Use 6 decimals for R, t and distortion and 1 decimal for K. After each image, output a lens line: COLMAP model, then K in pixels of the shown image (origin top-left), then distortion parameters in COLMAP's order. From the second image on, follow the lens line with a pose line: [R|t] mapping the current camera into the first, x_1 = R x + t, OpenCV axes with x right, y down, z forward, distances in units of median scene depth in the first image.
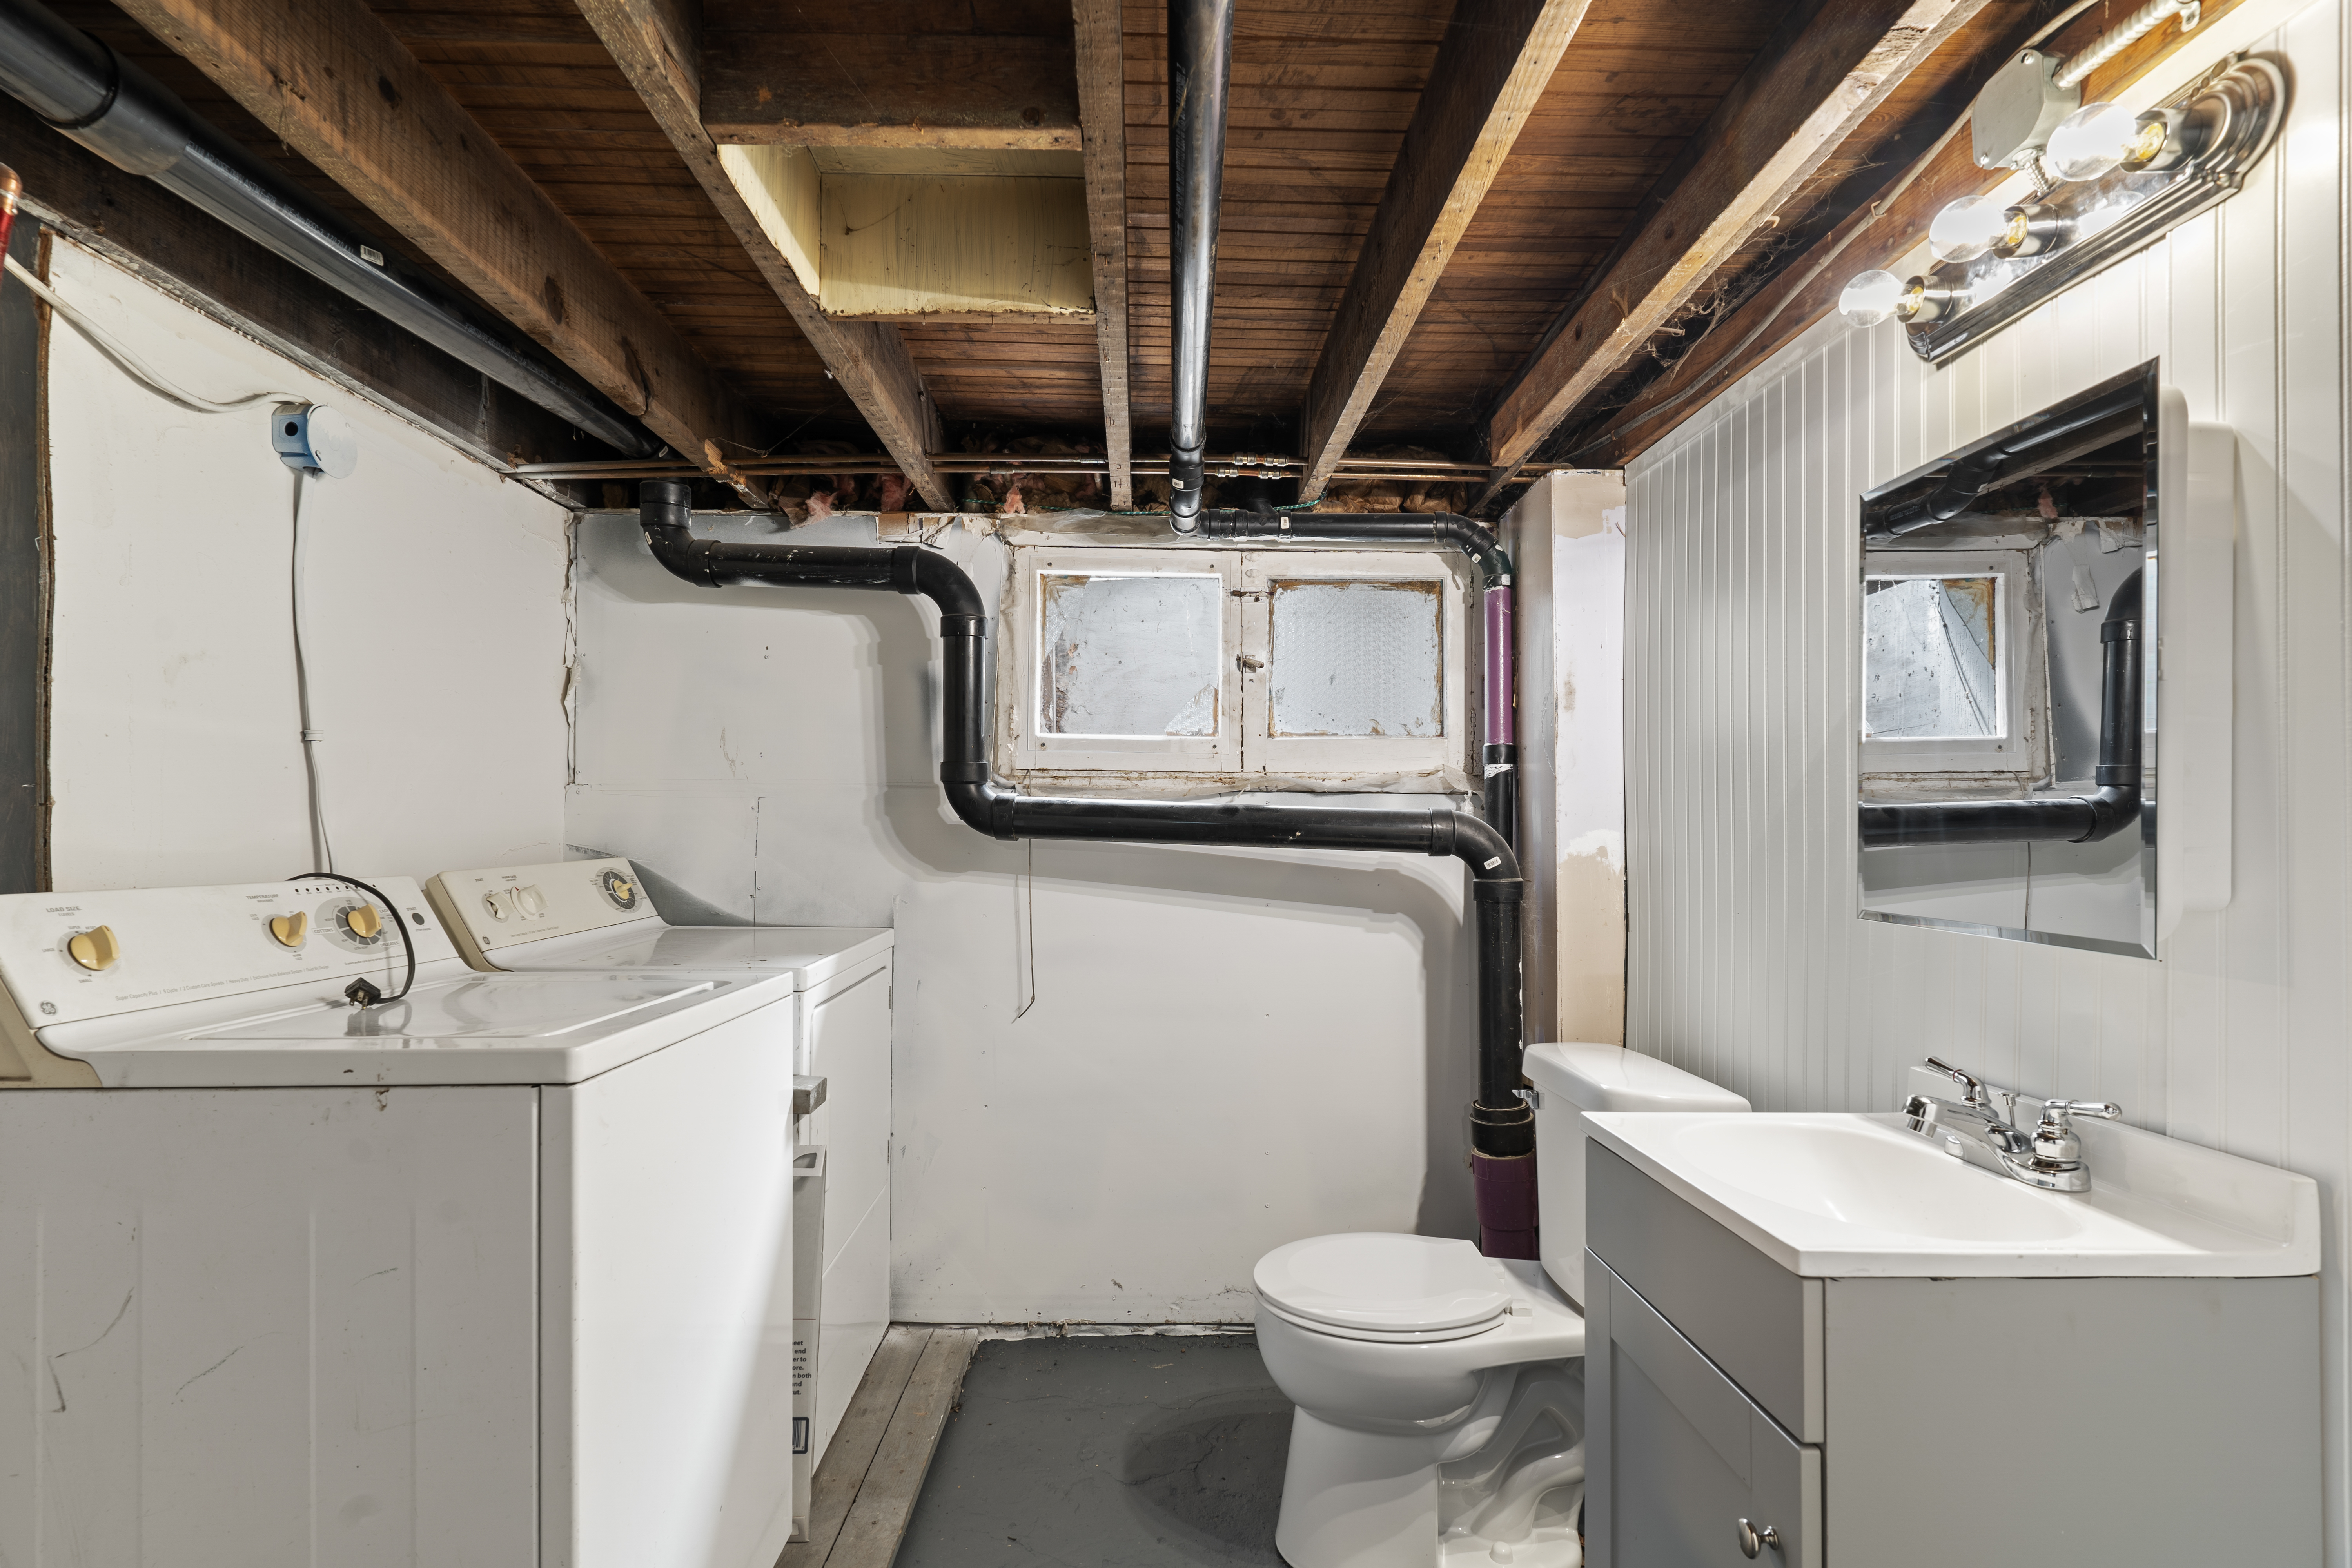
lens RADIAL K [[1135.6, 0, 1174.4], [0, 1135.6, 804.8], [0, 0, 1]] dist [0.005932, -0.000720]
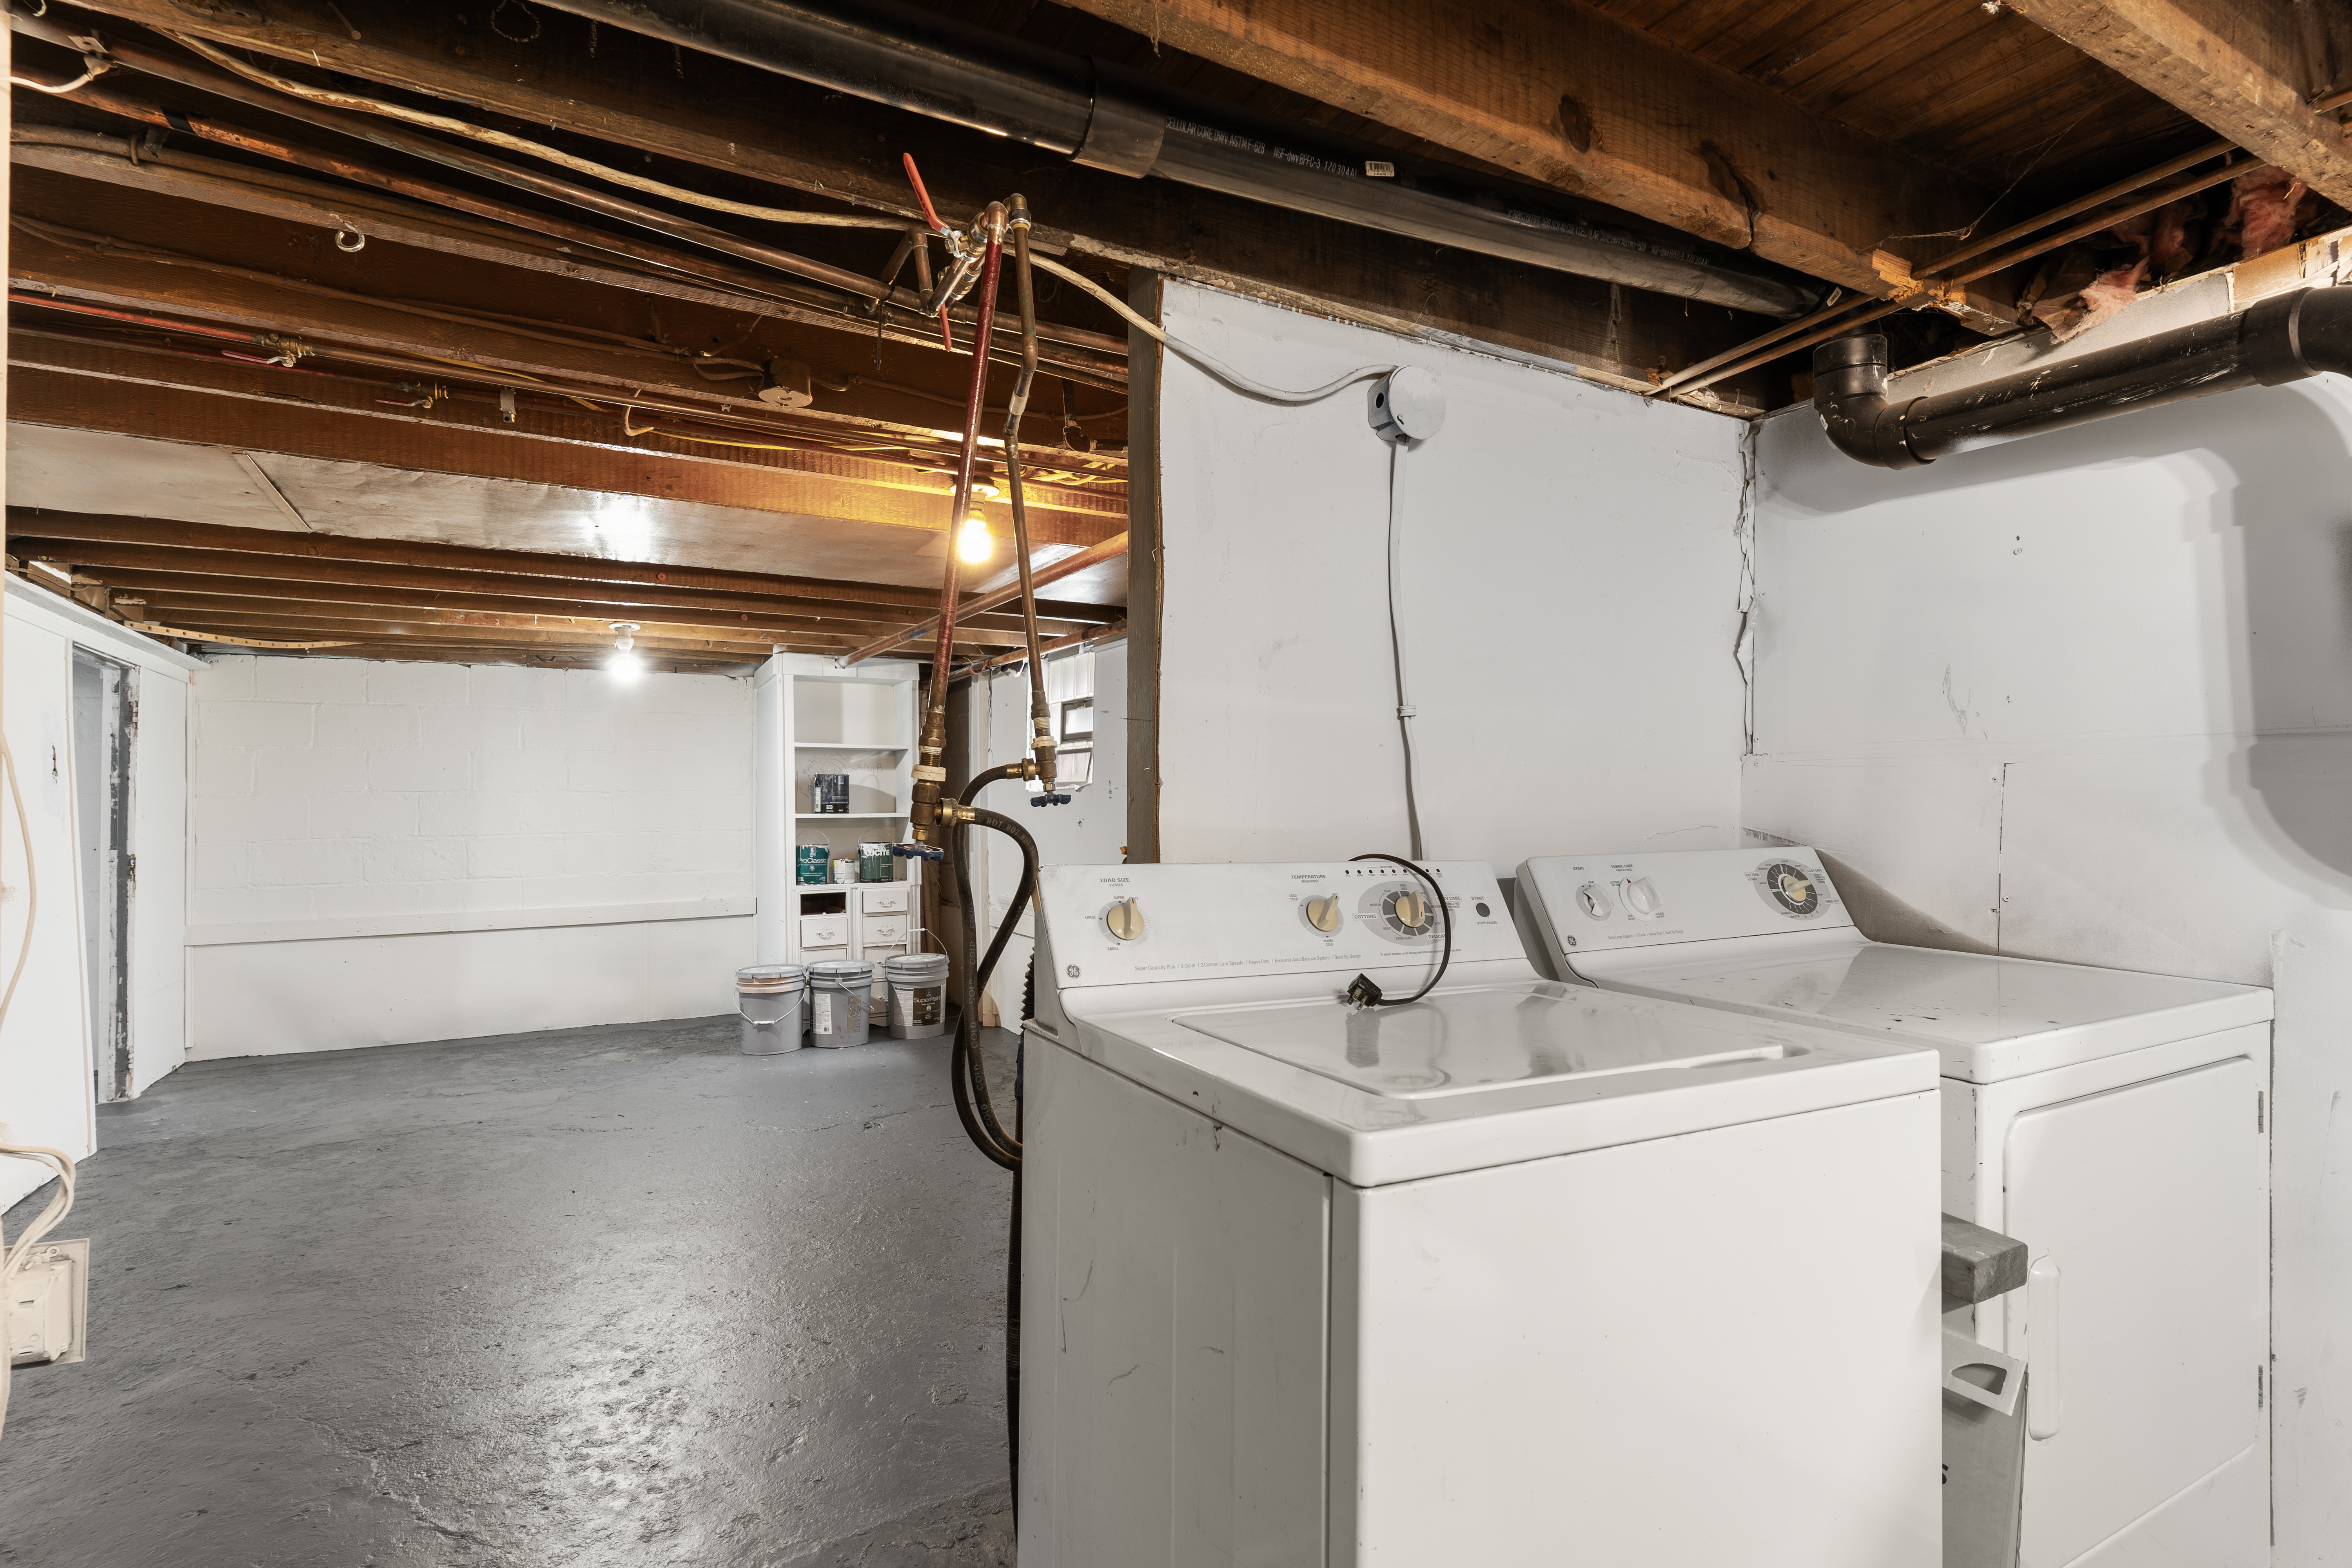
lens RADIAL K [[1135.6, 0, 1182.7], [0, 1135.6, 791.7], [0, 0, 1]] dist [0.005932, -0.000720]
pose [[0.455451, -0.010403, -0.890200, 0.014078], [0.014992, 0.999880, -0.004014, 0.007810], [0.890134, -0.011517, 0.455553, 0.361903]]
